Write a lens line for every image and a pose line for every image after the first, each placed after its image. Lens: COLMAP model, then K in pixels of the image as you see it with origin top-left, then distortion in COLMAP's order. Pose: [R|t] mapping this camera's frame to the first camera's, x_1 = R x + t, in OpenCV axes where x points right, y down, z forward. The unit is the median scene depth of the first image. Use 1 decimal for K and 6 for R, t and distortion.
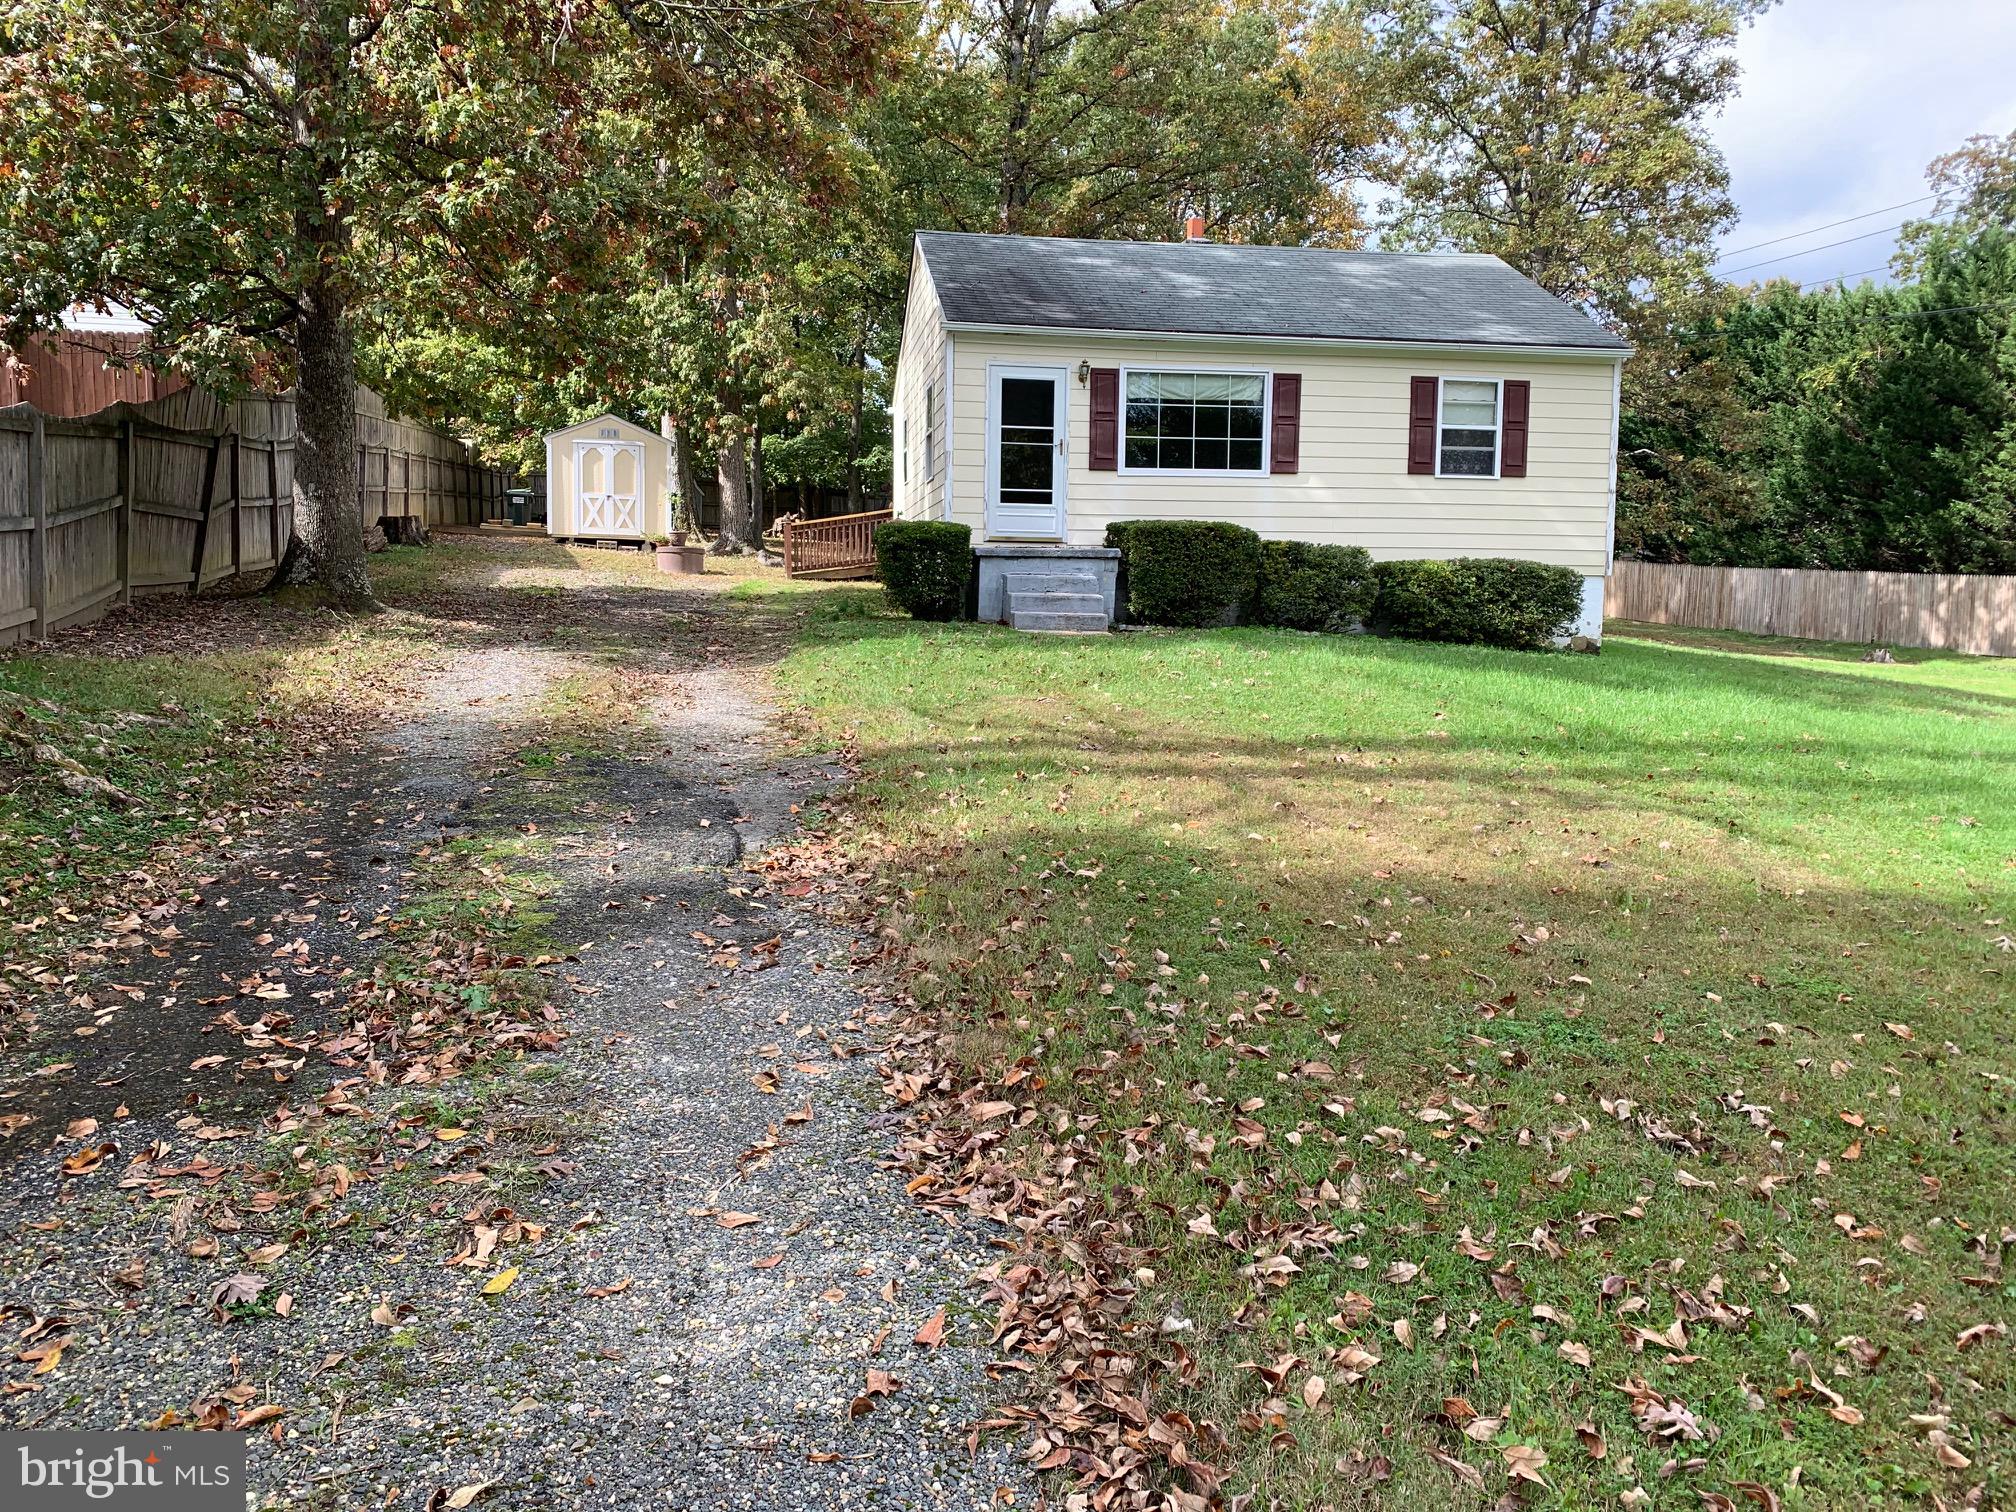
lens RADIAL K [[1561.7, 0, 999.2], [0, 1561.7, 748.4], [0, 0, 1]] dist [0.044276, -0.030557]
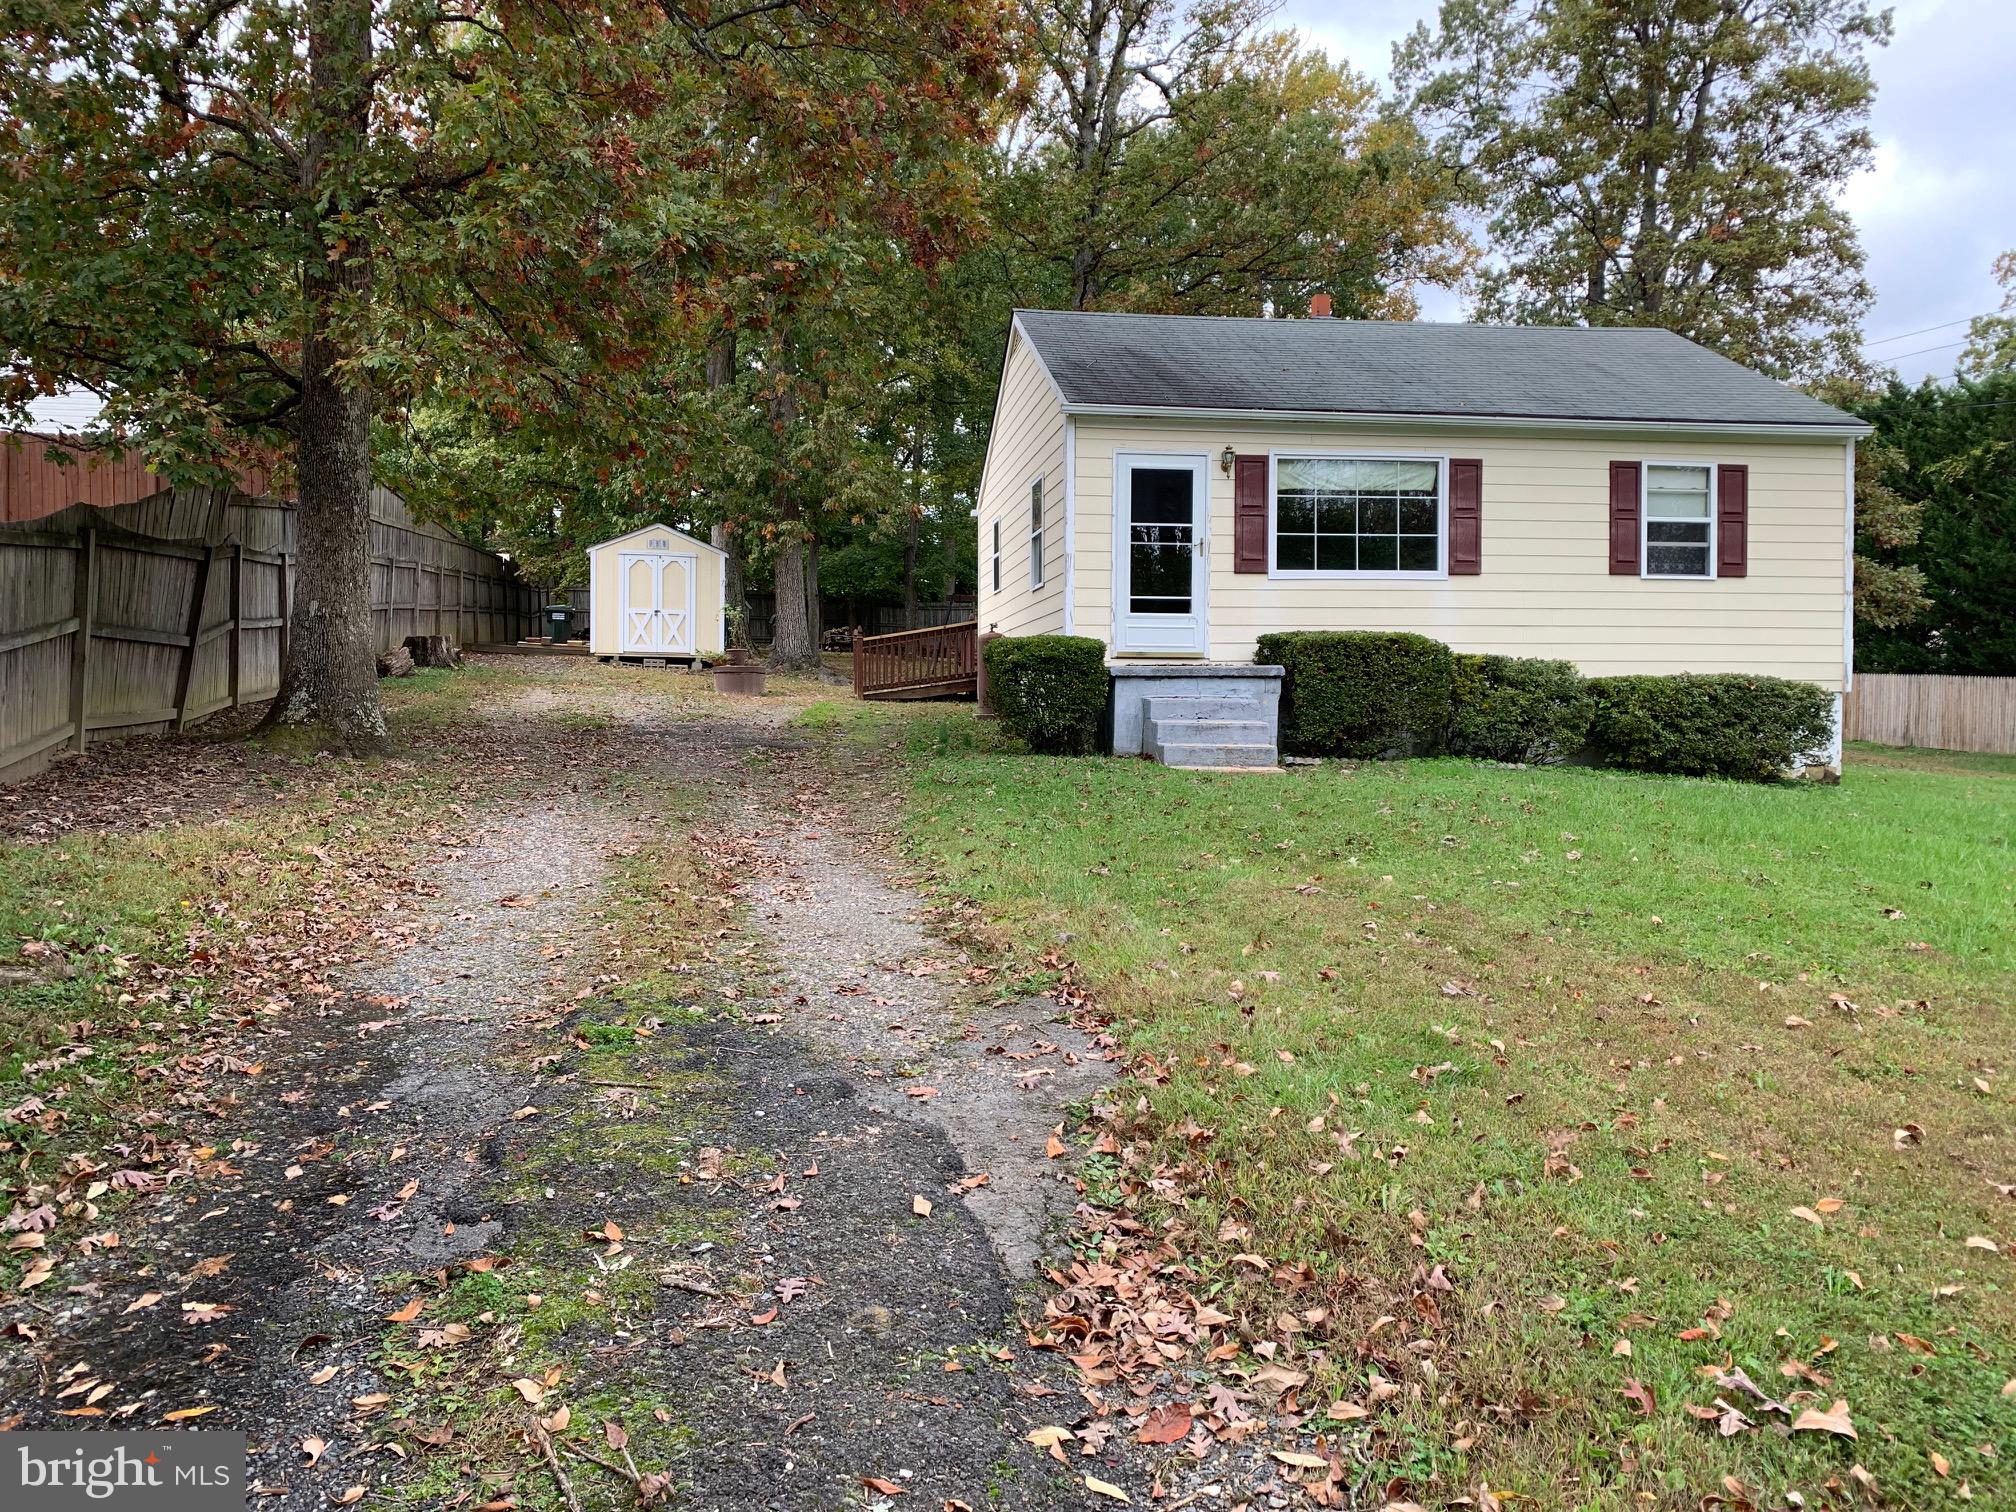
lens RADIAL K [[1561.7, 0, 1007.3], [0, 1561.7, 748.6], [0, 0, 1]] dist [0.044276, -0.030557]
pose [[0.999856, -0.009702, -0.013937, -0.053799], [0.008728, 0.997628, -0.068276, -0.026550], [0.014567, 0.068144, 0.997569, 0.158551]]
